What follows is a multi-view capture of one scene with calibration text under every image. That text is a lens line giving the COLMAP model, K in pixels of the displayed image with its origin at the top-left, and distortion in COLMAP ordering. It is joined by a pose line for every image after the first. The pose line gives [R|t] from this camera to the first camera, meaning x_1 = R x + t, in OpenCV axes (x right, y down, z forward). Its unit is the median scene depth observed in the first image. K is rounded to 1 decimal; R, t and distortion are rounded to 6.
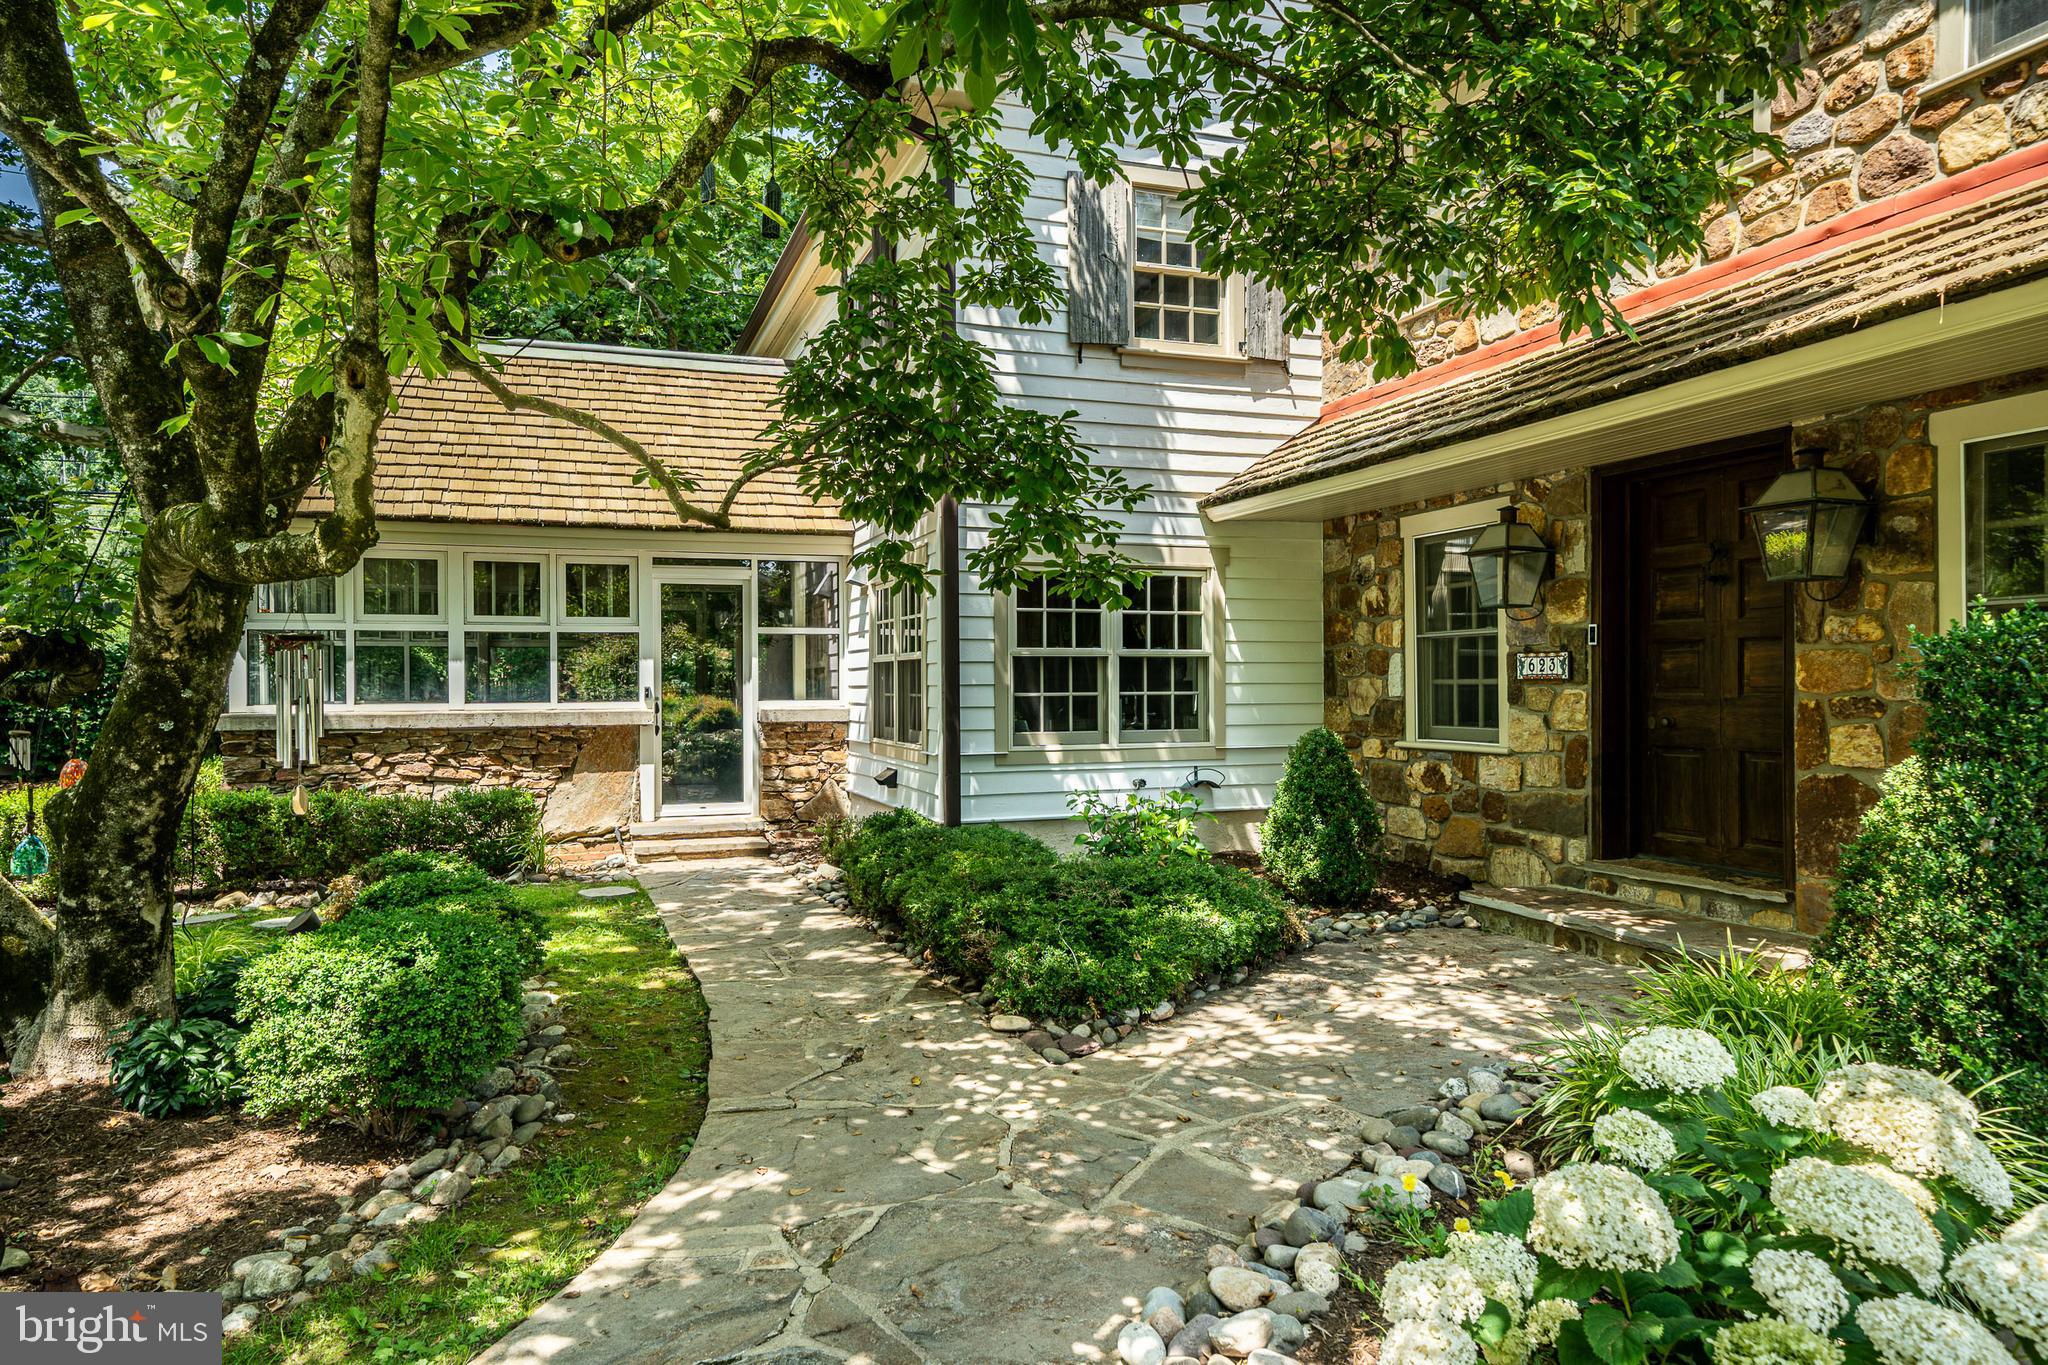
lens RADIAL K [[1292.7, 0, 1017.5], [0, 1292.7, 685.1], [0, 0, 1]] dist [0.032006, 0.000377]
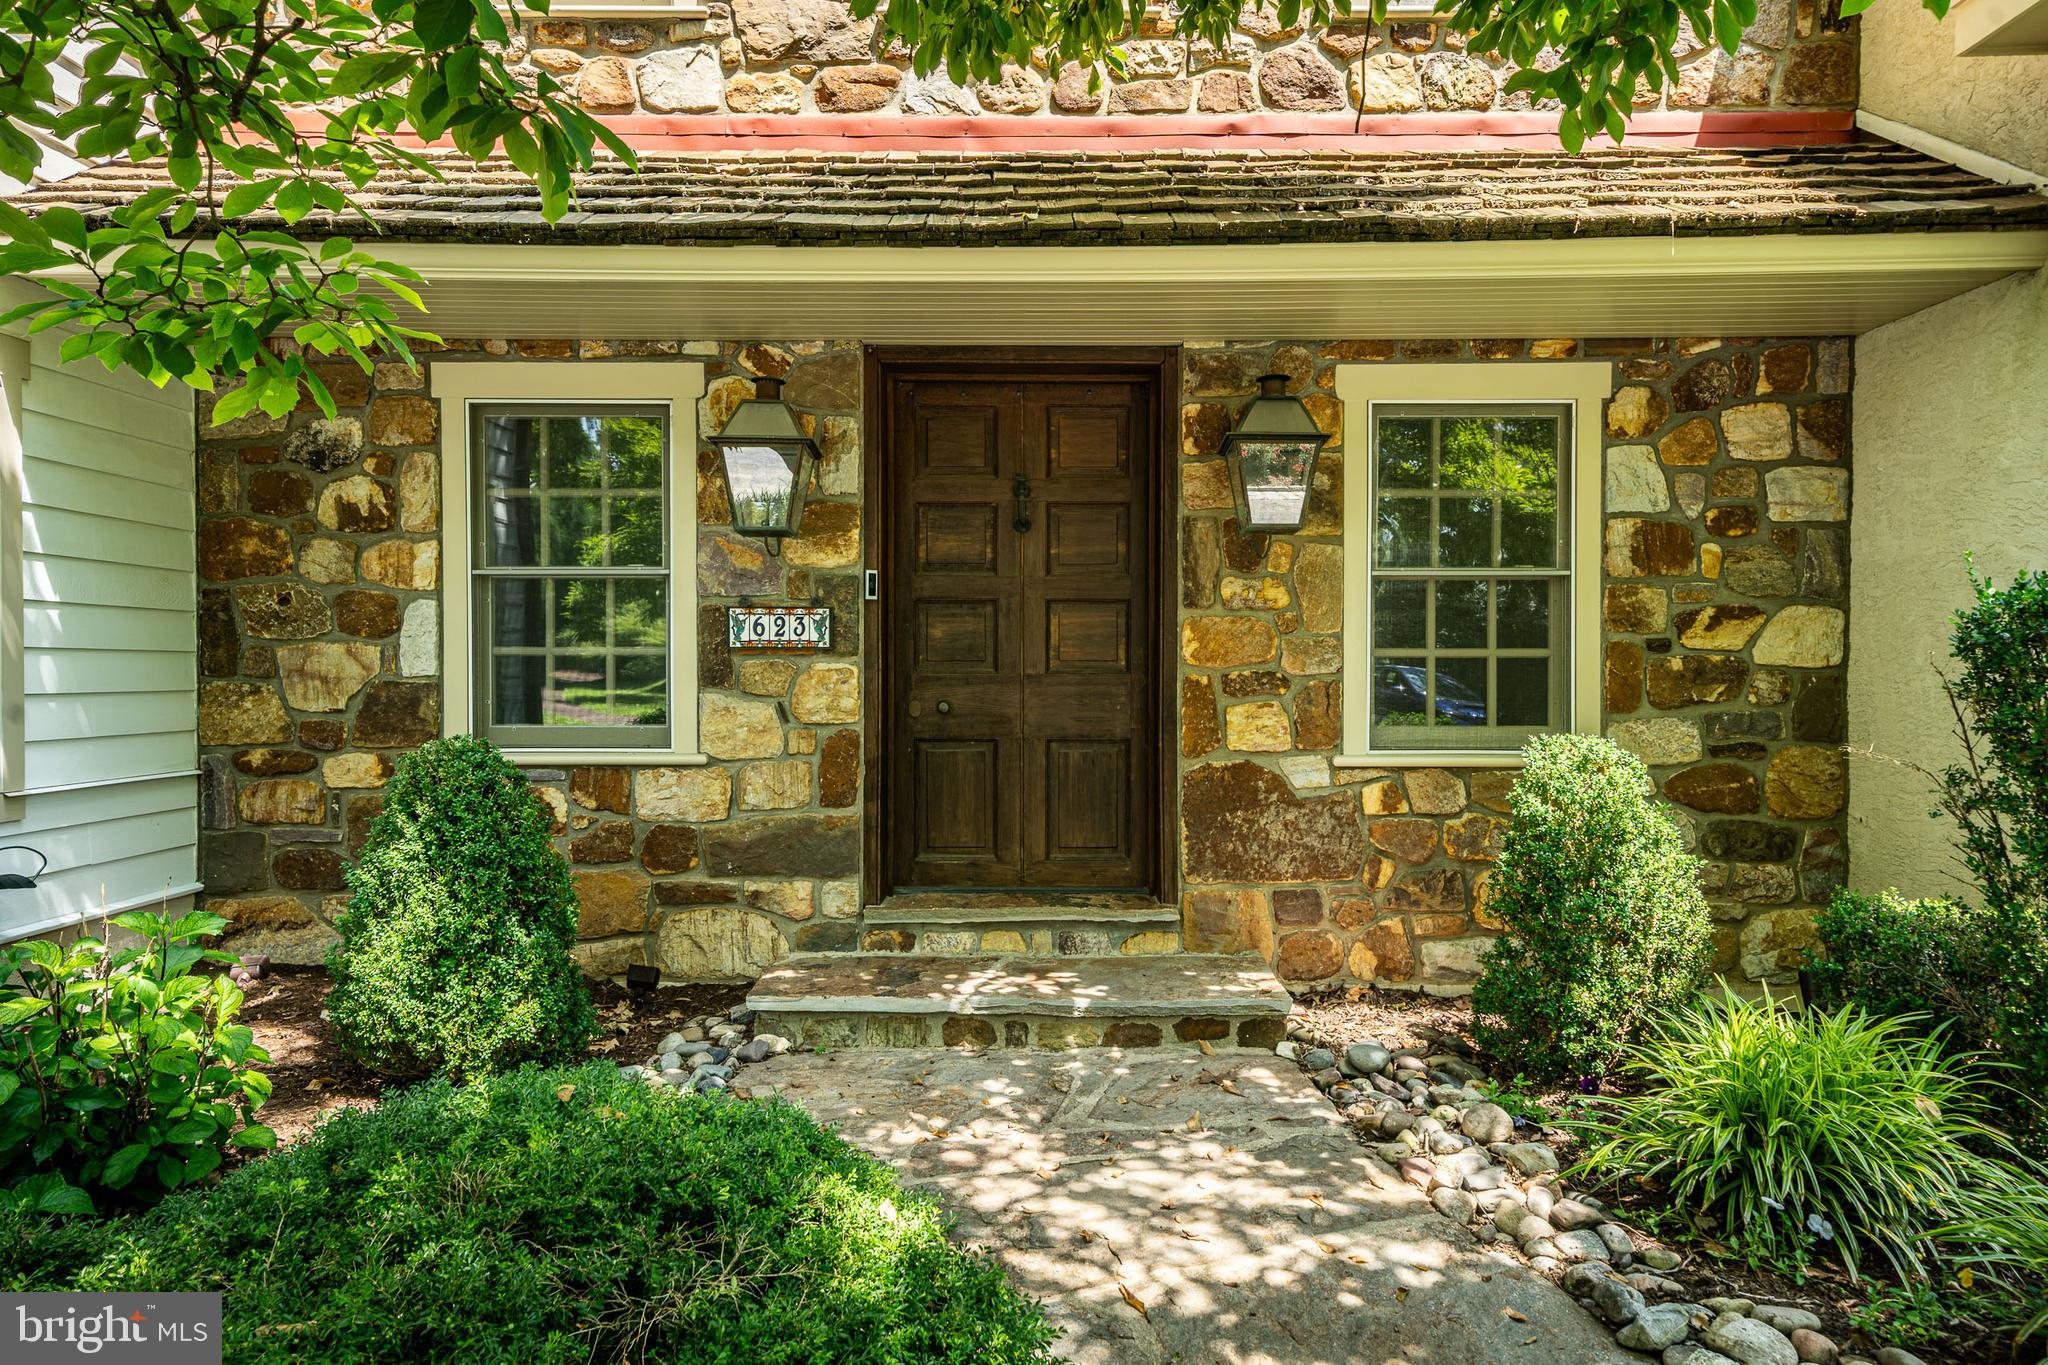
lens RADIAL K [[1292.7, 0, 1027.6], [0, 1292.7, 671.5], [0, 0, 1]] dist [0.032006, 0.000377]
pose [[0.349213, 0.002880, 0.937039, -0.183802], [-0.001987, 0.999995, -0.002332, 0.009352], [-0.937041, -0.001048, 0.349217, 0.687171]]
